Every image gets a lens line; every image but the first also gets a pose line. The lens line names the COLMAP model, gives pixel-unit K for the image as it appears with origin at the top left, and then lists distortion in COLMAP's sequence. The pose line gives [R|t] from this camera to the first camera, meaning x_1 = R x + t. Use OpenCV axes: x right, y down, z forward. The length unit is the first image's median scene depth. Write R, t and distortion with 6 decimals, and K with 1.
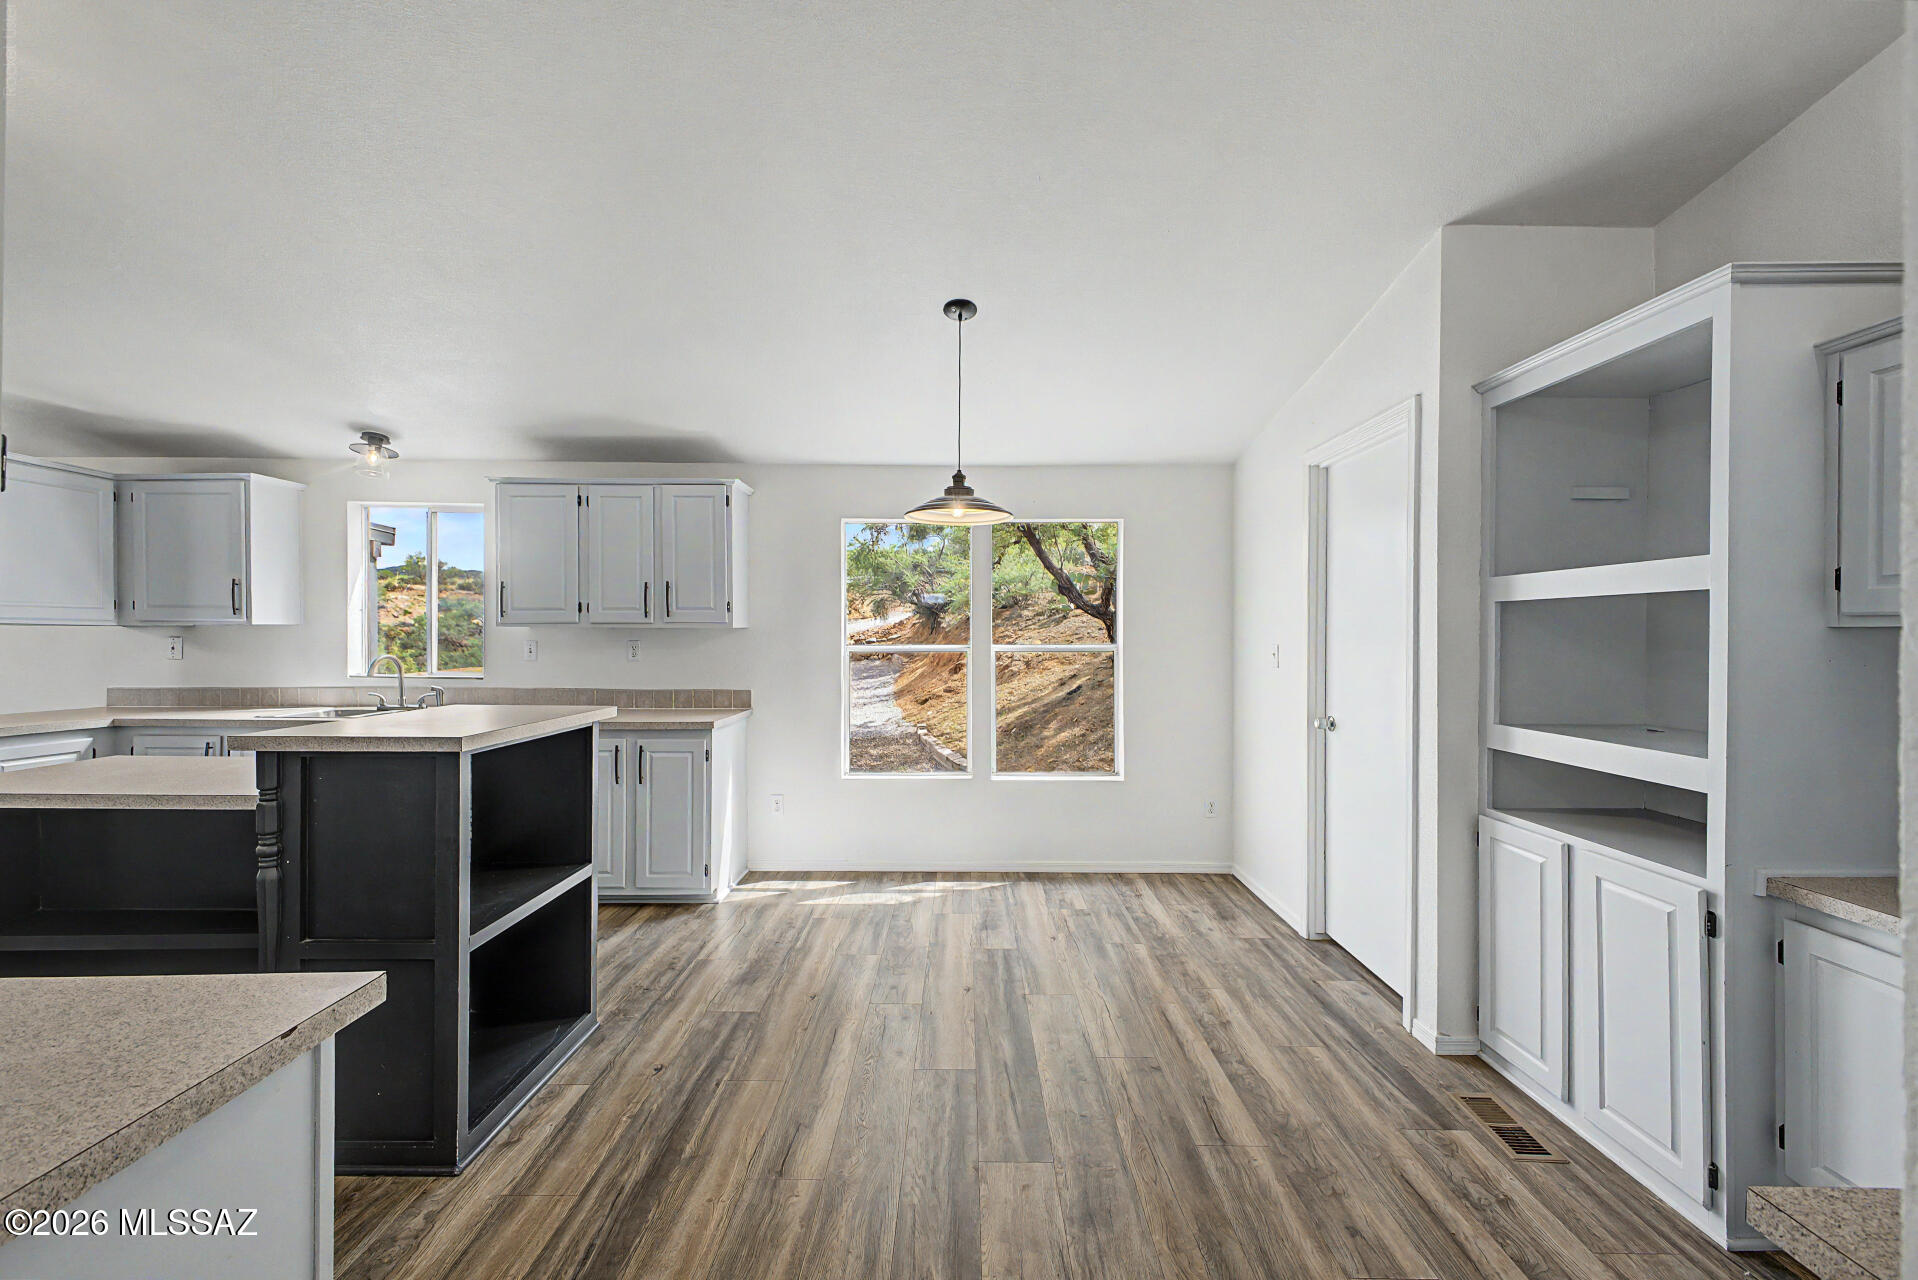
lens RADIAL K [[753.5, 0, 969.3], [0, 753.5, 643.2], [0, 0, 1]] dist [0.041147, -0.010660]
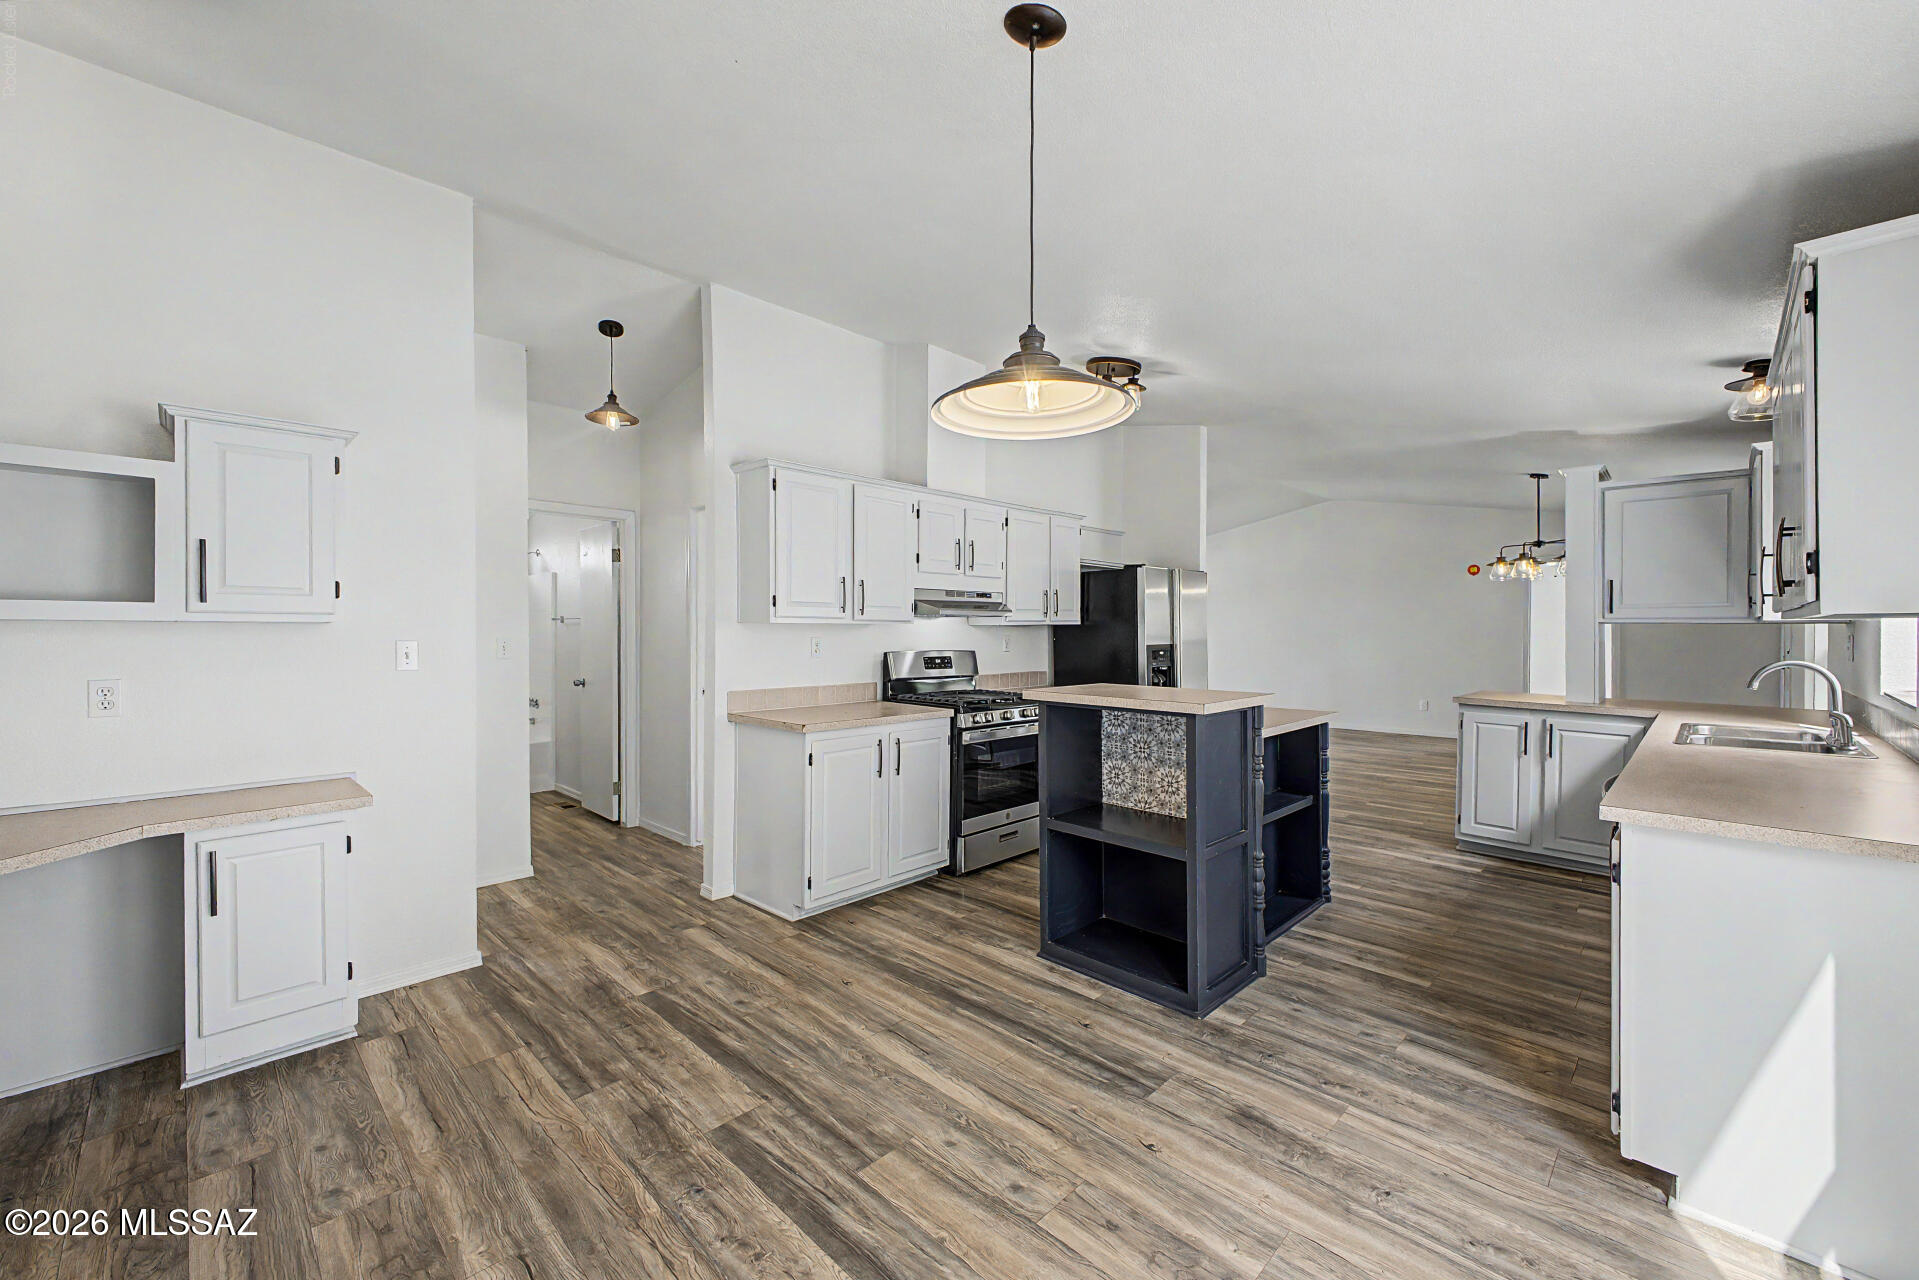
lens RADIAL K [[774.7, 0, 964.8], [0, 774.7, 630.2], [0, 0, 1]] dist [0.030976, -0.011824]
pose [[-0.704444, -0.001181, -0.709758, 0.314599], [-0.010051, 0.999915, 0.008313, -0.012094], [0.709688, 0.012990, -0.704396, 1.013958]]
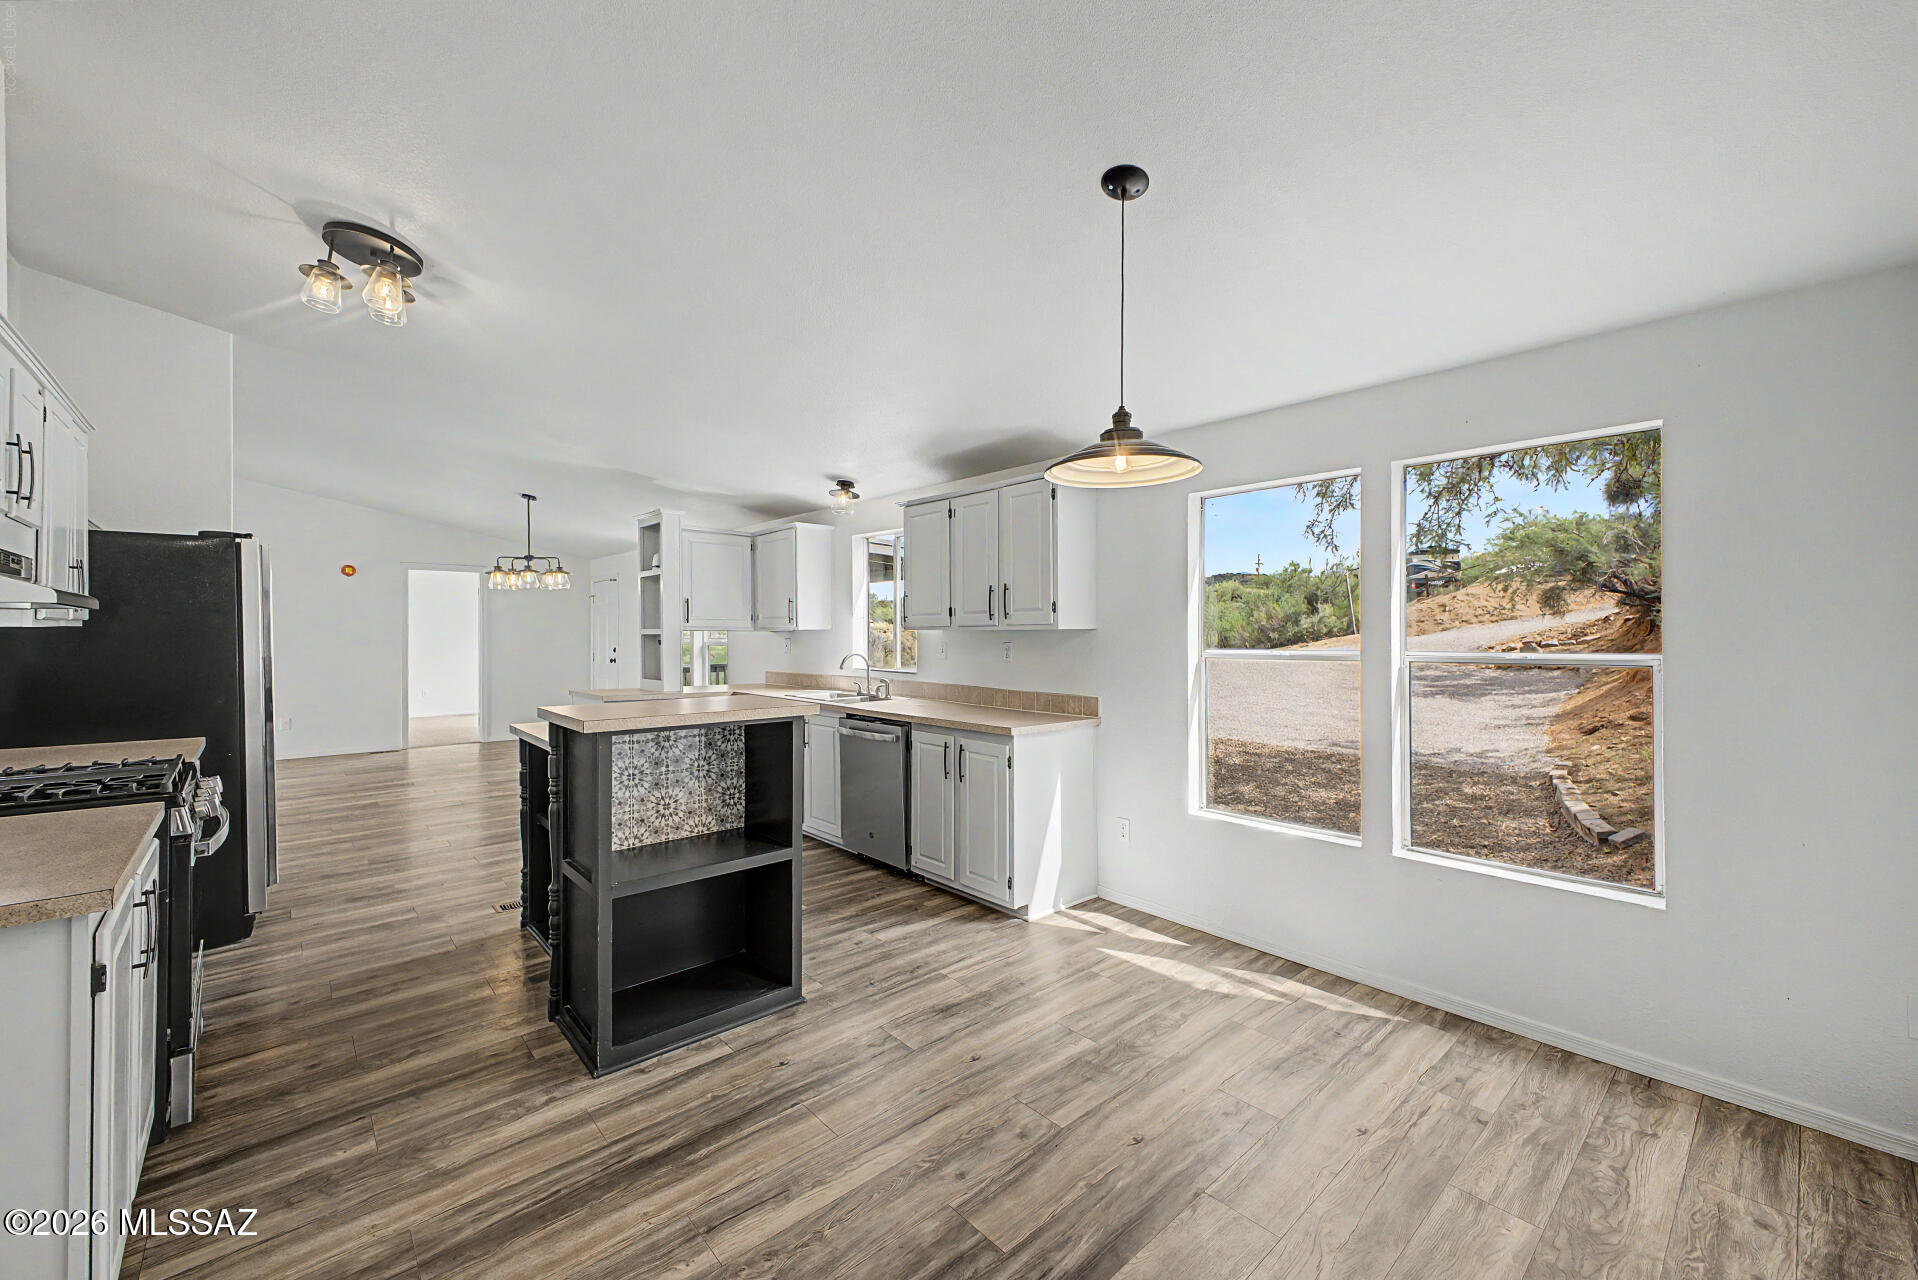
lens RADIAL K [[762.2, 0, 967.6], [0, 762.2, 638.6], [0, 0, 1]] dist [0.029831, -0.011314]
pose [[0.672761, 0.001836, -0.739858, 0.314855], [-0.007525, 0.999962, -0.004362, -0.003966], [0.739822, 0.008502, 0.672749, 0.299251]]
